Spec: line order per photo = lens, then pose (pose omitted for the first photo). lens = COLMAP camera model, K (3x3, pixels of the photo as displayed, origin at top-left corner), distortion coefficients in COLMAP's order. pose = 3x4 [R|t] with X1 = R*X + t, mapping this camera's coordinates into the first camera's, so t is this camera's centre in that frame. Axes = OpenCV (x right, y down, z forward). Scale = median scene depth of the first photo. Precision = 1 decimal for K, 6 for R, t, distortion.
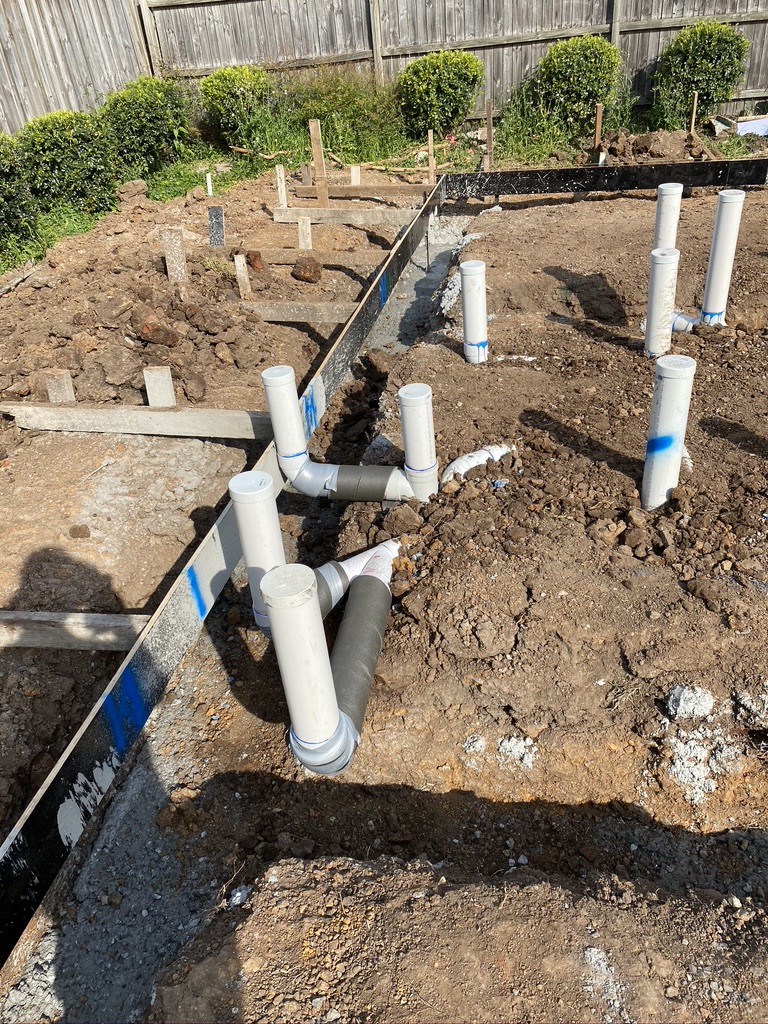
lens RADIAL K [[770.4, 0, 382.6], [0, 770.4, 509.3], [0, 0, 1]] dist [0.044465, -0.040995]
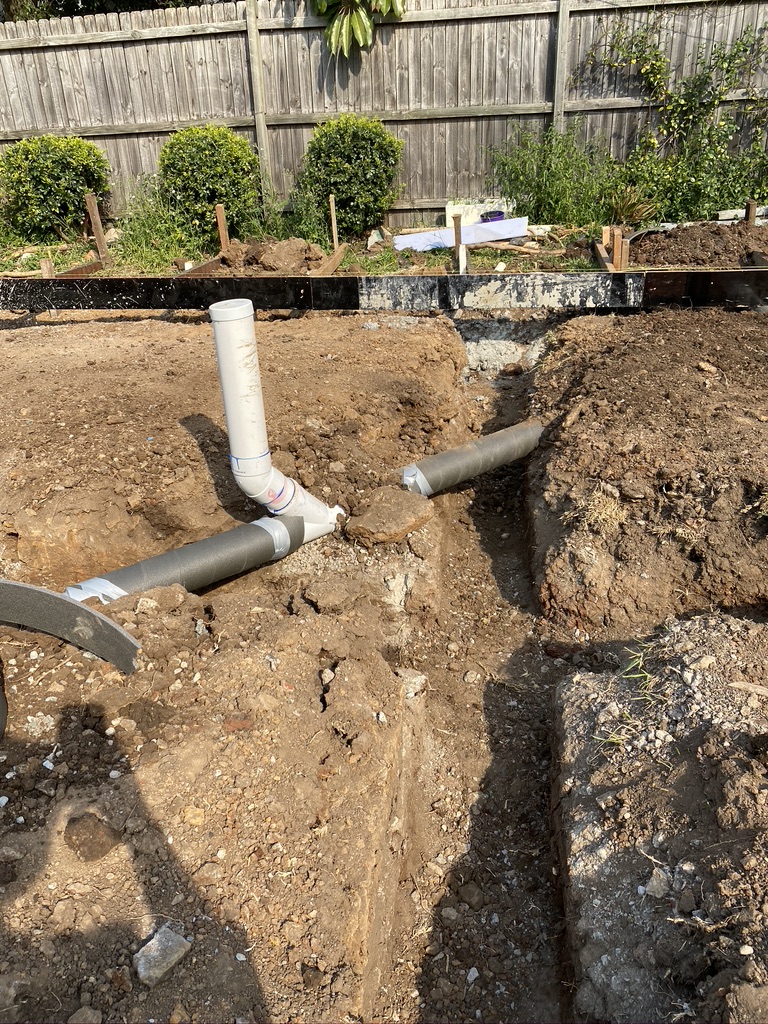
lens RADIAL K [[770.4, 0, 386.4], [0, 770.4, 507.7], [0, 0, 1]] dist [0.044465, -0.040995]
pose [[0.996290, 0.009227, 0.085566, 0.824491], [0.001860, 0.991696, -0.128592, -0.236676], [-0.086042, 0.128274, 0.987999, 0.514903]]
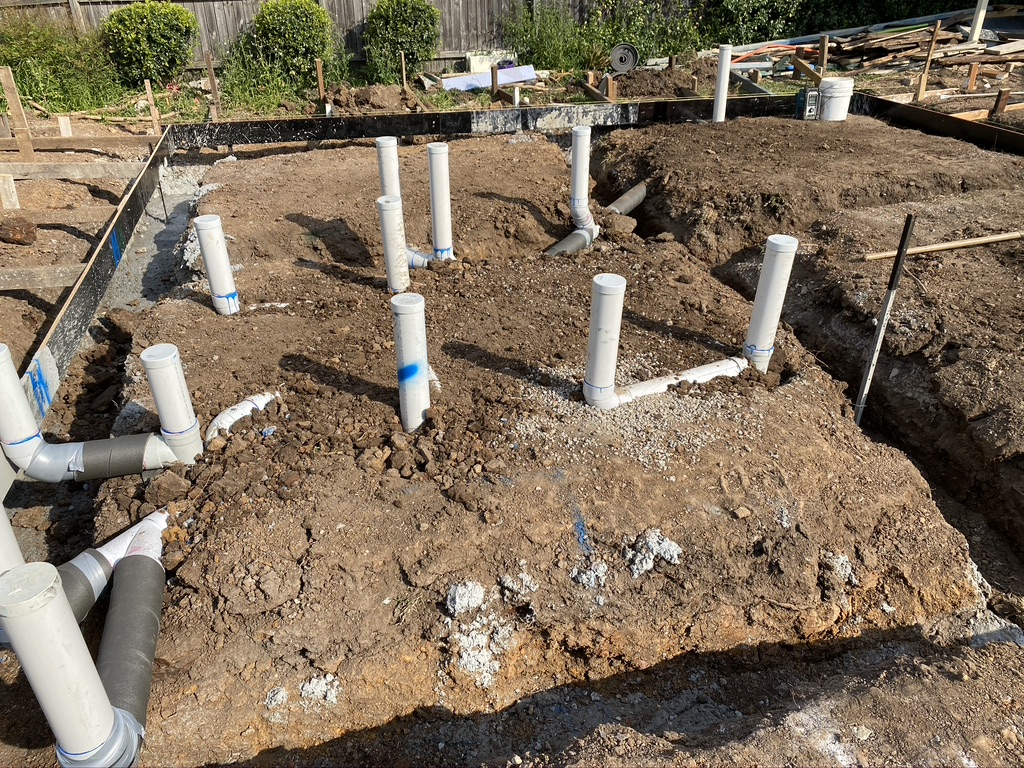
lens RADIAL K [[770.4, 0, 507.5], [0, 770.4, 381.2], [0, 0, 1]] dist [0.044465, -0.040995]
pose [[0.898599, -0.147005, 0.413413, 0.019502], [0.179240, 0.982989, -0.040060, -0.001128], [-0.400491, 0.110098, 0.909662, -0.039666]]
